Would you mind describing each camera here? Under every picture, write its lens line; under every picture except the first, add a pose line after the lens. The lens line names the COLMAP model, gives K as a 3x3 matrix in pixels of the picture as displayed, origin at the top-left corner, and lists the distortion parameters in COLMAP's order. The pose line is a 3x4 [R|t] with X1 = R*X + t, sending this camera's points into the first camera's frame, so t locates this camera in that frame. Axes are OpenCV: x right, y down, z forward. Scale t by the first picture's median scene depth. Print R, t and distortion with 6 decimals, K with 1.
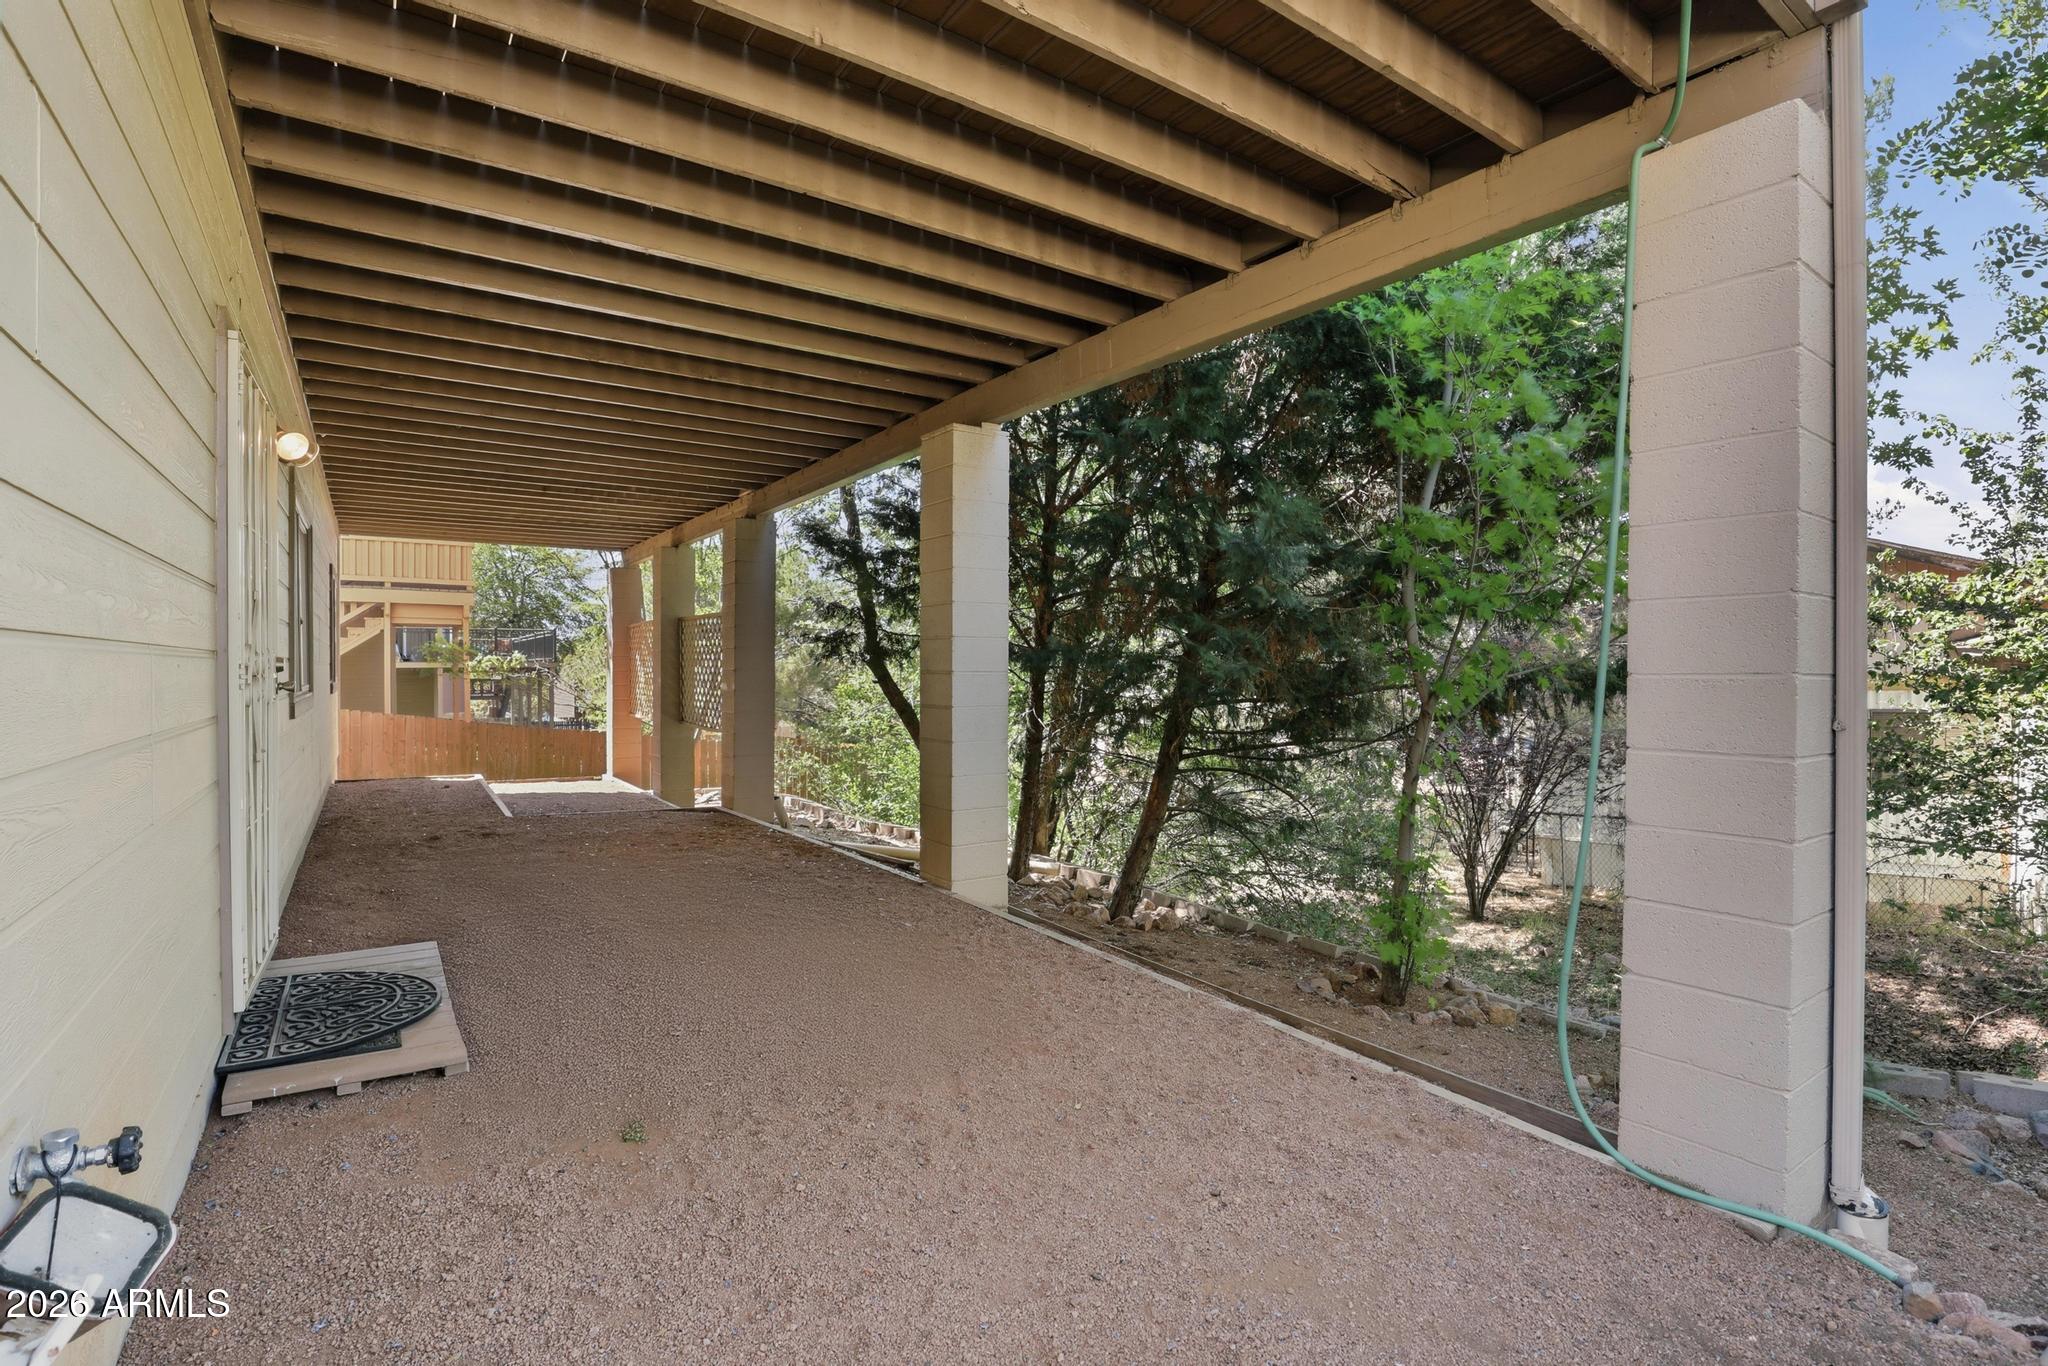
lens RADIAL K [[968.1, 0, 1031.6], [0, 968.1, 678.8], [0, 0, 1]] dist [-0.017653, -0.000056]
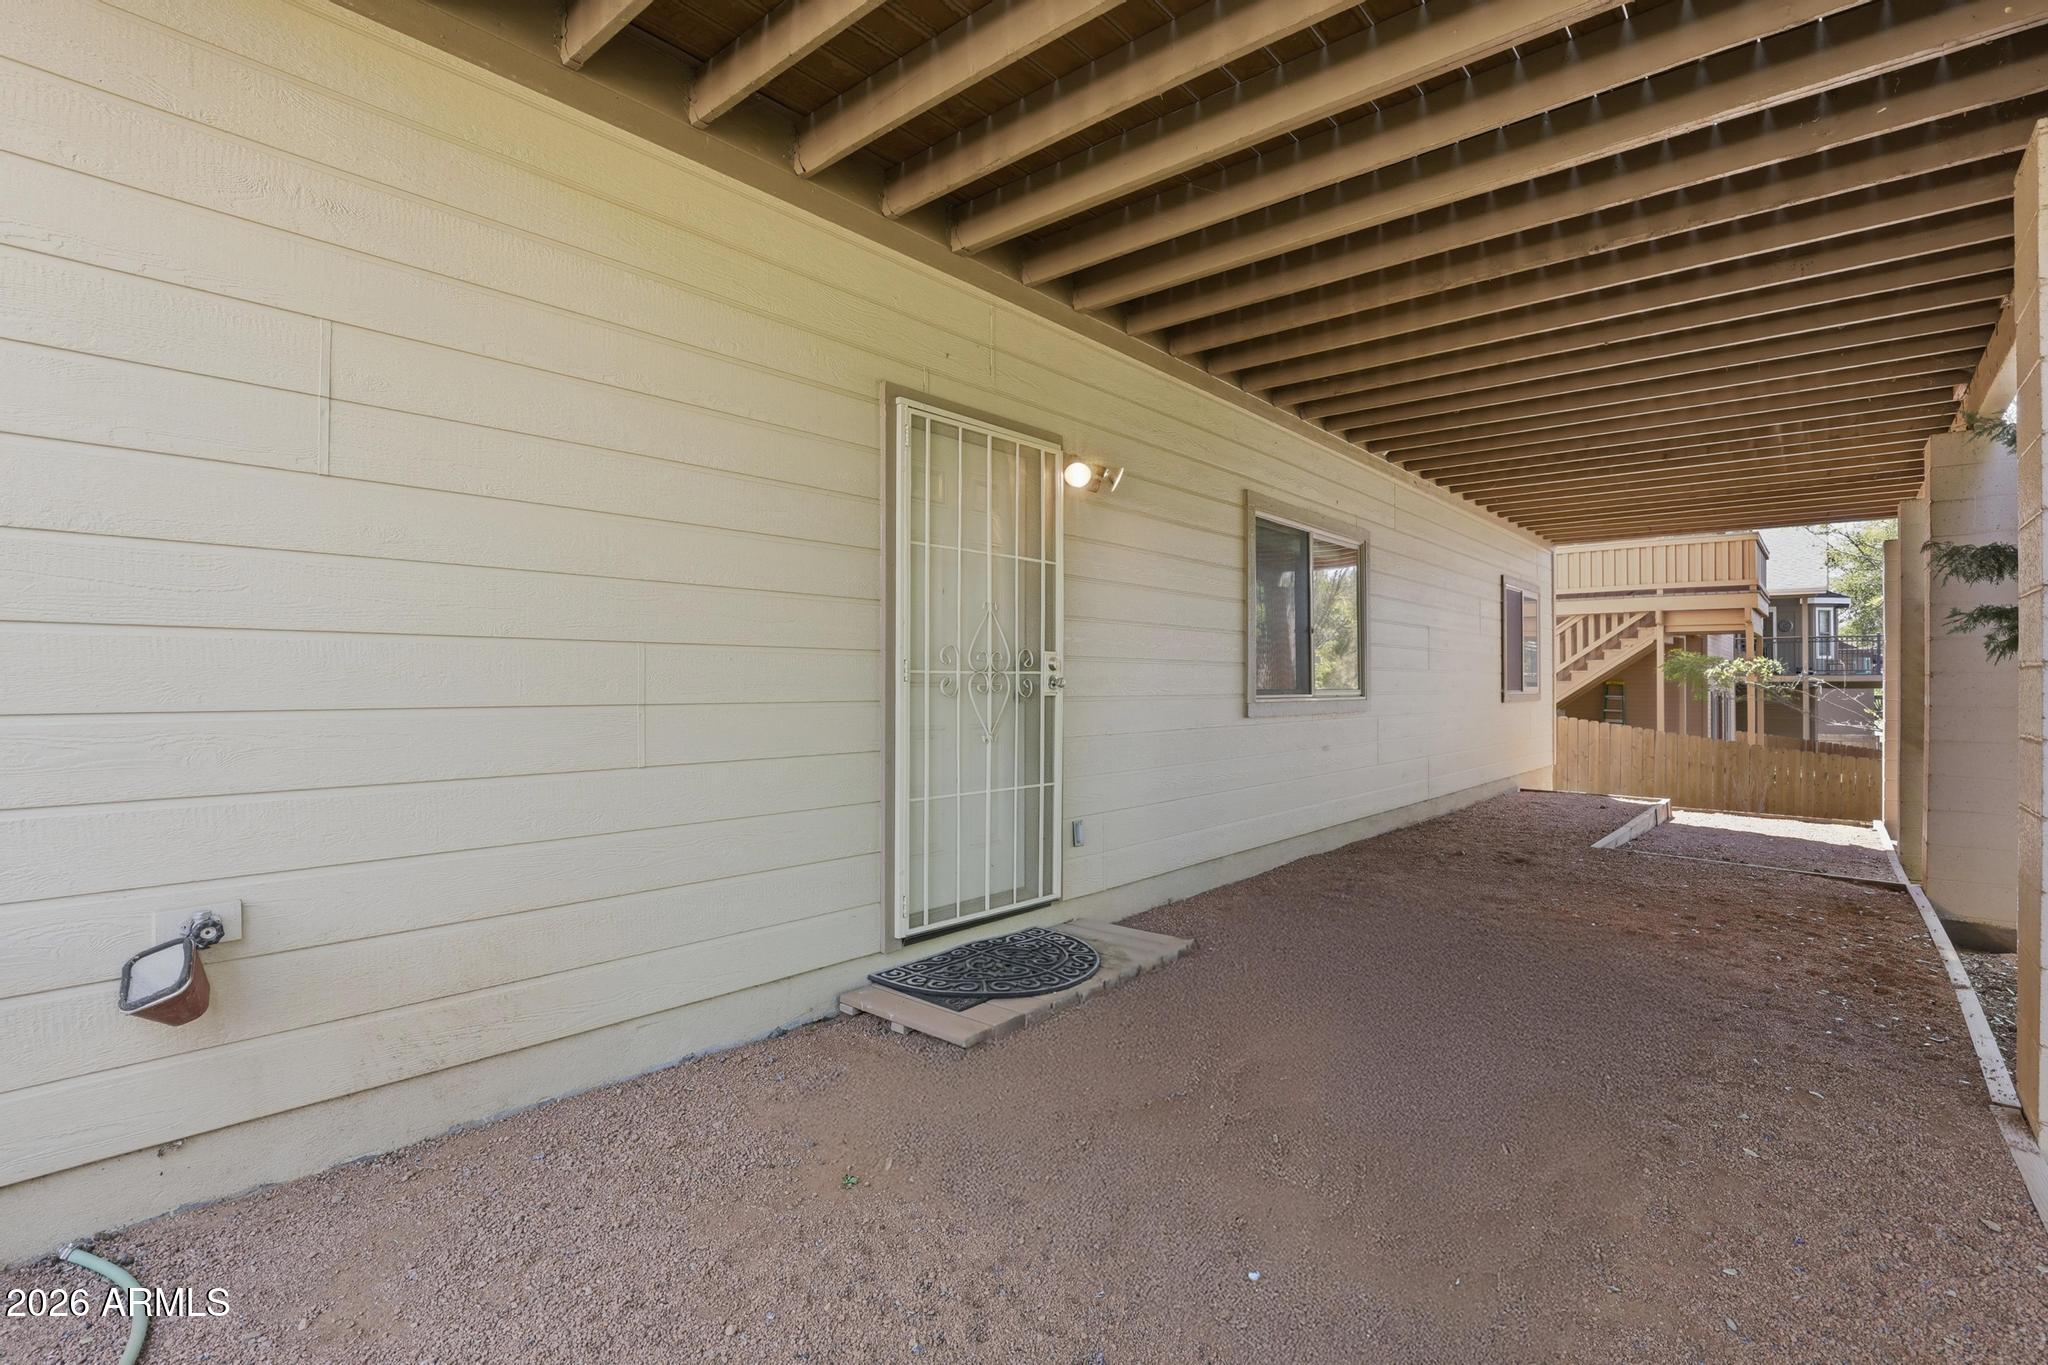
lens RADIAL K [[968.1, 0, 1027.3], [0, 968.1, 680.9], [0, 0, 1]] dist [-0.017653, -0.000056]
pose [[0.260838, -0.005448, -0.965367, 0.086639], [-0.009563, 0.999920, -0.008226, 0.003840], [0.965335, 0.011377, 0.260765, 0.163755]]
